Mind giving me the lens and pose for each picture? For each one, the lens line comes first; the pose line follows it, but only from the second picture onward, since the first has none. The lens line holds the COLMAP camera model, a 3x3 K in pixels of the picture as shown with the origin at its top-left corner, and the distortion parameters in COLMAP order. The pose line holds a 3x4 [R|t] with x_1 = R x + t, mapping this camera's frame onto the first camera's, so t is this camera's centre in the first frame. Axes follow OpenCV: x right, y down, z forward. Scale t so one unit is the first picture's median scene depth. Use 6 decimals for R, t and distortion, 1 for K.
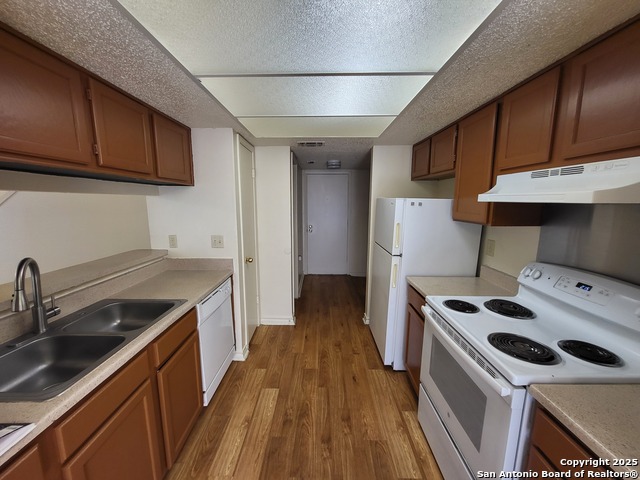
lens RADIAL K [[249.9, 0, 317.3], [0, 249.9, 239.4], [0, 0, 1]] dist [-0.000340, -0.000734]
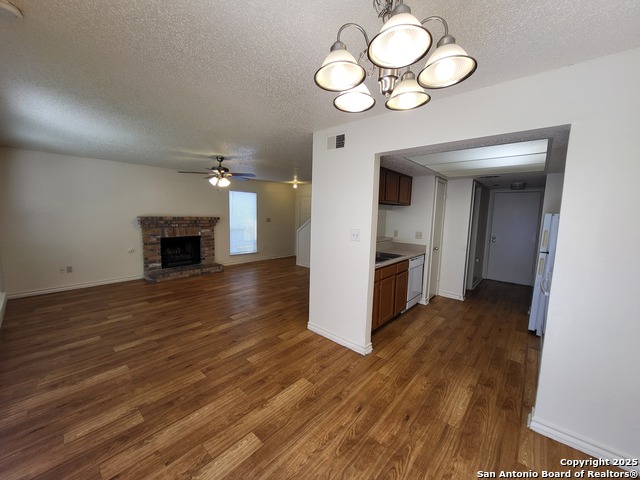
lens RADIAL K [[249.9, 0, 315.8], [0, 249.9, 240.6], [0, 0, 1]] dist [-0.000340, -0.000734]
pose [[0.756386, 0.088518, -0.648108, 0.226972], [-0.121193, 0.992612, -0.005871, 0.152726], [0.642800, 0.082987, 0.761526, -0.902245]]
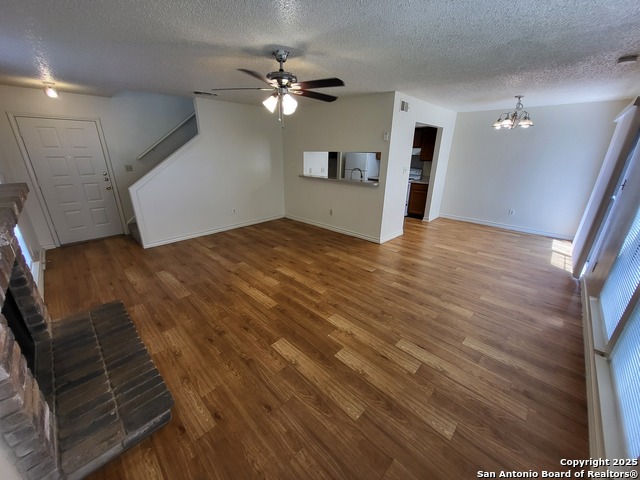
lens RADIAL K [[249.9, 0, 318.4], [0, 249.9, 240.2], [0, 0, 1]] dist [-0.000340, -0.000734]
pose [[0.686177, -0.237444, 0.687591, -2.394792], [0.101306, 0.967208, 0.232906, 0.102355], [-0.720346, -0.090158, 0.687731, -0.824743]]
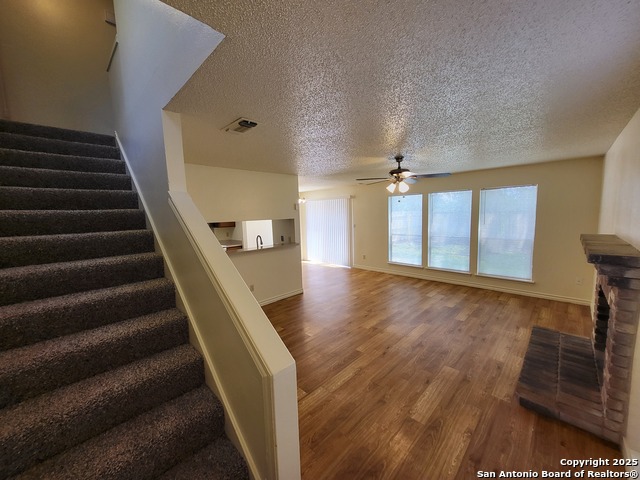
lens RADIAL K [[249.9, 0, 317.9], [0, 249.9, 240.2], [0, 0, 1]] dist [-0.000340, -0.000734]
pose [[-0.717398, -0.050055, 0.694863, -2.384511], [0.137894, 0.967479, 0.212059, -0.299465], [-0.682880, 0.247949, -0.687165, 1.578369]]
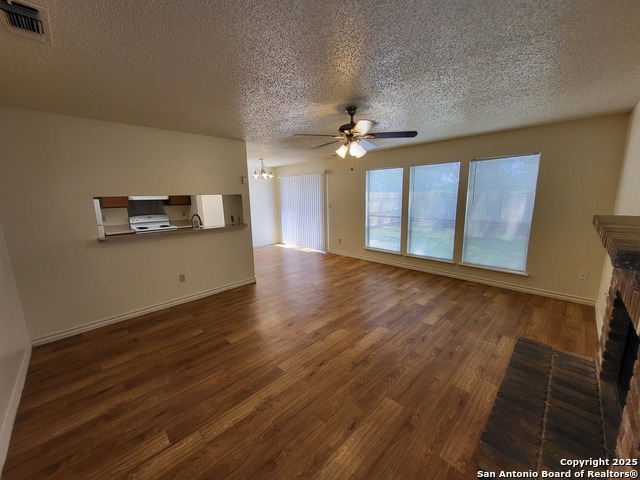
lens RADIAL K [[249.9, 0, 317.5], [0, 249.9, 240.5], [0, 0, 1]] dist [-0.000340, -0.000734]
pose [[-0.710363, -0.109692, 0.695236, -2.388091], [0.128269, 0.951063, 0.281116, -0.165520], [-0.692049, 0.288872, -0.661530, 1.074367]]
